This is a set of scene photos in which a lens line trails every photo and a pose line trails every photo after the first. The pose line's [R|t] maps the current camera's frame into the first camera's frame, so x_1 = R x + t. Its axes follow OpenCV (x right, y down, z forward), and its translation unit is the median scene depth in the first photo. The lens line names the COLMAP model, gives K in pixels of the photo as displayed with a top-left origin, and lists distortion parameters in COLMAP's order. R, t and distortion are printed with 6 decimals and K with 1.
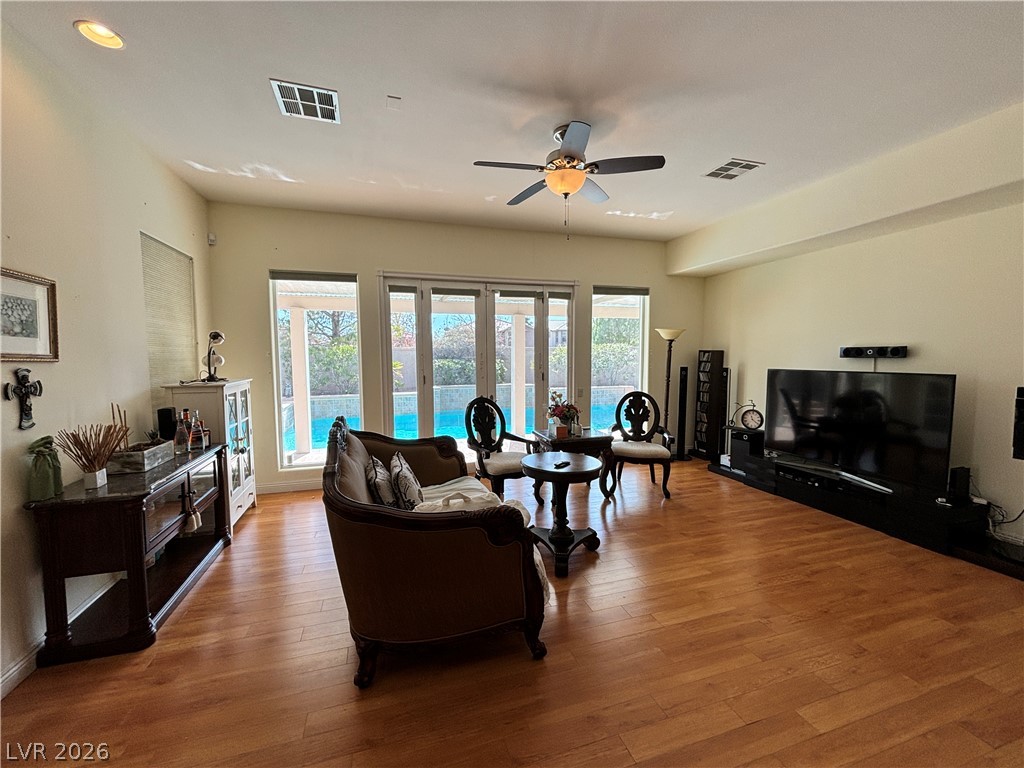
lens RADIAL K [[413.4, 0, 507.4], [0, 413.4, 385.3], [0, 0, 1]] dist [0.001891, -0.001078]
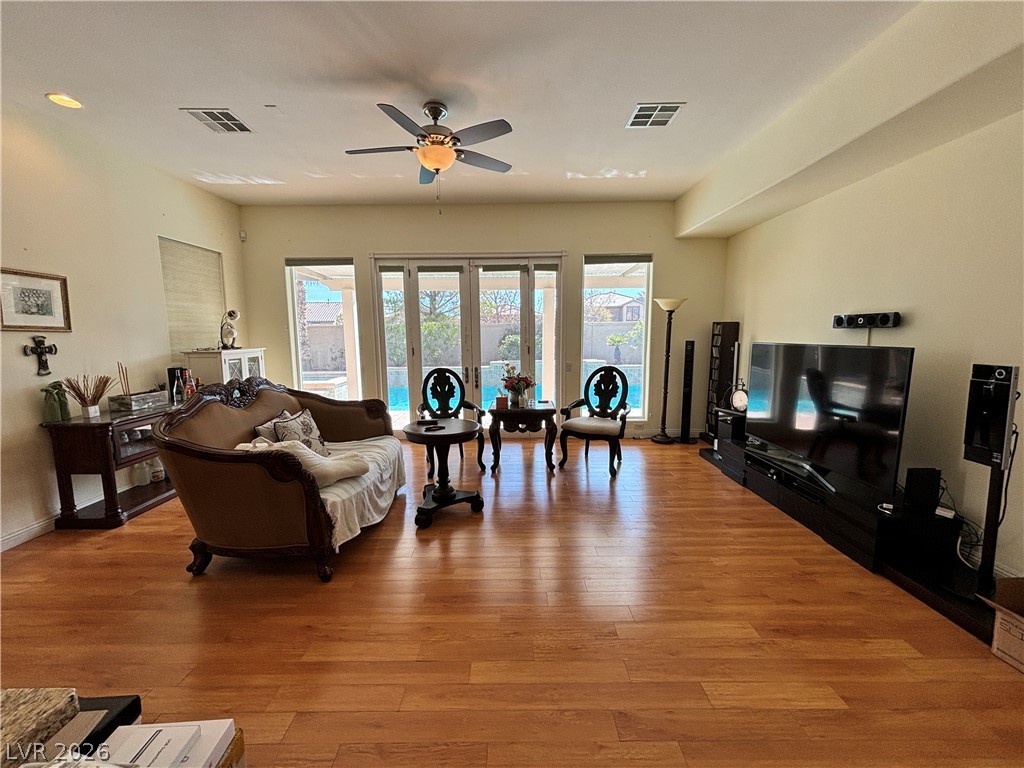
lens RADIAL K [[413.4, 0, 509.9], [0, 413.4, 385.0], [0, 0, 1]] dist [0.001891, -0.001078]
pose [[0.953253, 0.034937, -0.300147, 0.454692], [-0.018412, 0.998164, 0.057710, 0.009634], [0.301612, -0.049486, 0.952146, 0.027350]]
